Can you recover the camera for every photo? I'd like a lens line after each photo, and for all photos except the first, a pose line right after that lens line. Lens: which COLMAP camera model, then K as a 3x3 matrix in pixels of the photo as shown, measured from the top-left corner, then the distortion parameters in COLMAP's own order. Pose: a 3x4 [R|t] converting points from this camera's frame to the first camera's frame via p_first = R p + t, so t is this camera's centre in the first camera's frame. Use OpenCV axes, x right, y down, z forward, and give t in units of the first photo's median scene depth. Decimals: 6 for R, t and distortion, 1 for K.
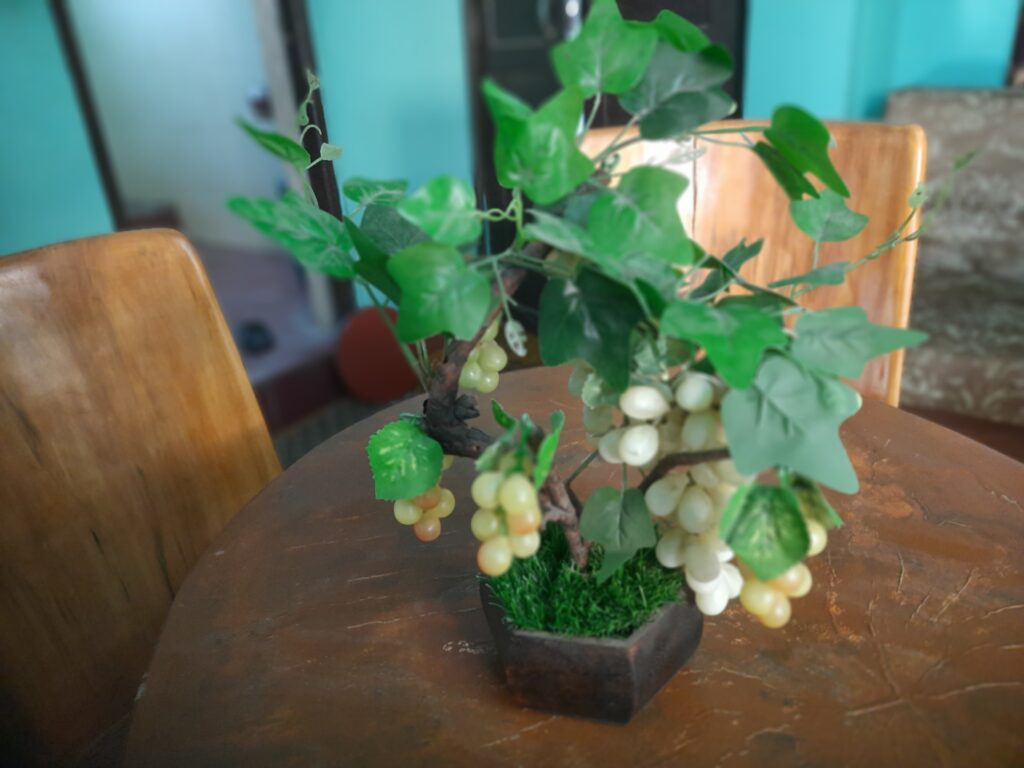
lens RADIAL K [[766.6, 0, 509.7], [0, 766.6, 382.2], [0, 0, 1]] dist [0.031228, -0.034940]
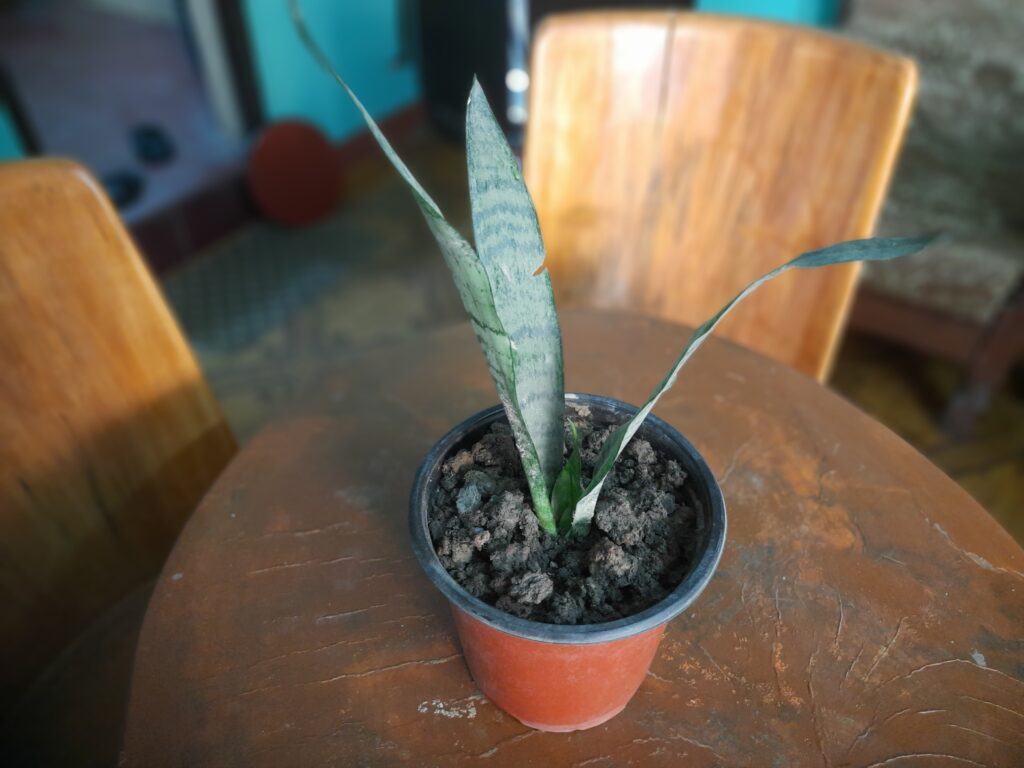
lens RADIAL K [[766.6, 0, 510.6], [0, 766.6, 381.2], [0, 0, 1]] dist [0.031228, -0.034940]
pose [[0.993758, 0.006491, 0.111368, -0.071471], [-0.038881, 0.955863, 0.291229, -0.344269], [-0.104562, -0.293742, 0.950149, 0.104407]]
